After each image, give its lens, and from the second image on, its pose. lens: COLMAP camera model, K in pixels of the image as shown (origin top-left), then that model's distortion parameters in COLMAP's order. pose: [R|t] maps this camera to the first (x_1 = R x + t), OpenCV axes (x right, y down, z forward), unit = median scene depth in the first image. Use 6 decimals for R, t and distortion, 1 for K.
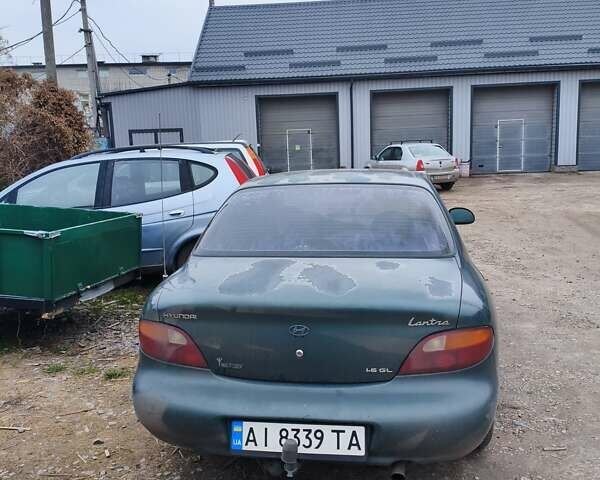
lens RADIAL K [[608.8, 0, 300.0], [0, 608.8, 240.0], [0, 0, 1]] dist [0.019181, -0.157012]
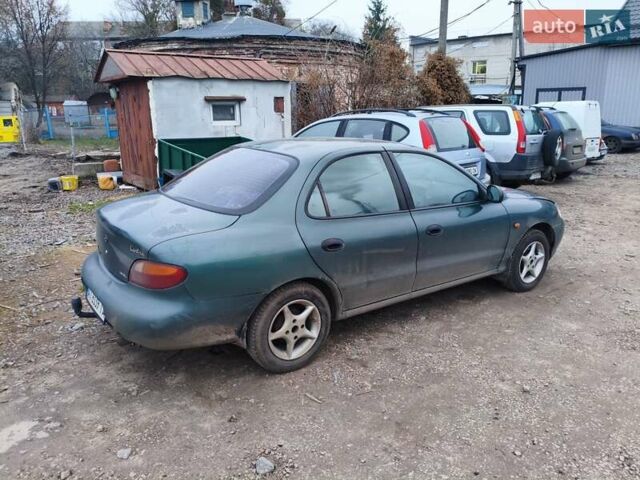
lens RADIAL K [[482.3, 0, 320.0], [0, 482.3, 240.0], [0, 0, 1]] dist [-0.015093, -0.007789]
pose [[0.684847, 0.214295, -0.696464, 0.895809], [-0.120013, 0.975898, 0.182263, -0.104212], [0.718736, -0.041237, 0.694059, 0.348616]]
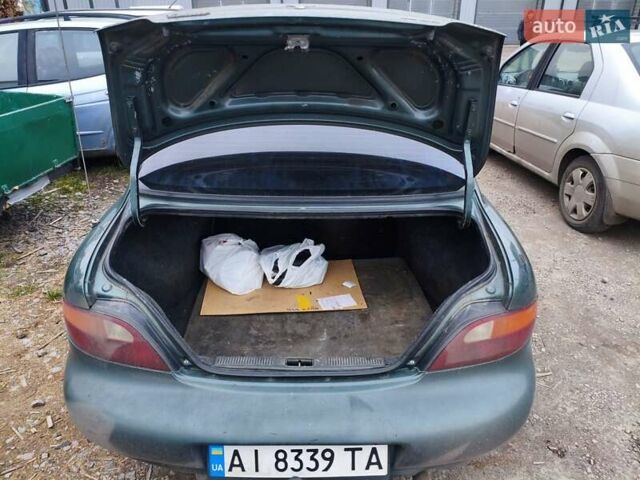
lens RADIAL K [[482.3, 0, 320.0], [0, 482.3, 240.0], [0, 0, 1]] dist [-0.015093, -0.007789]
pose [[0.984895, -0.041614, 0.168077, -0.046702], [-0.008082, 0.958584, 0.284694, -0.073474], [-0.172963, -0.281752, 0.943769, 0.351613]]
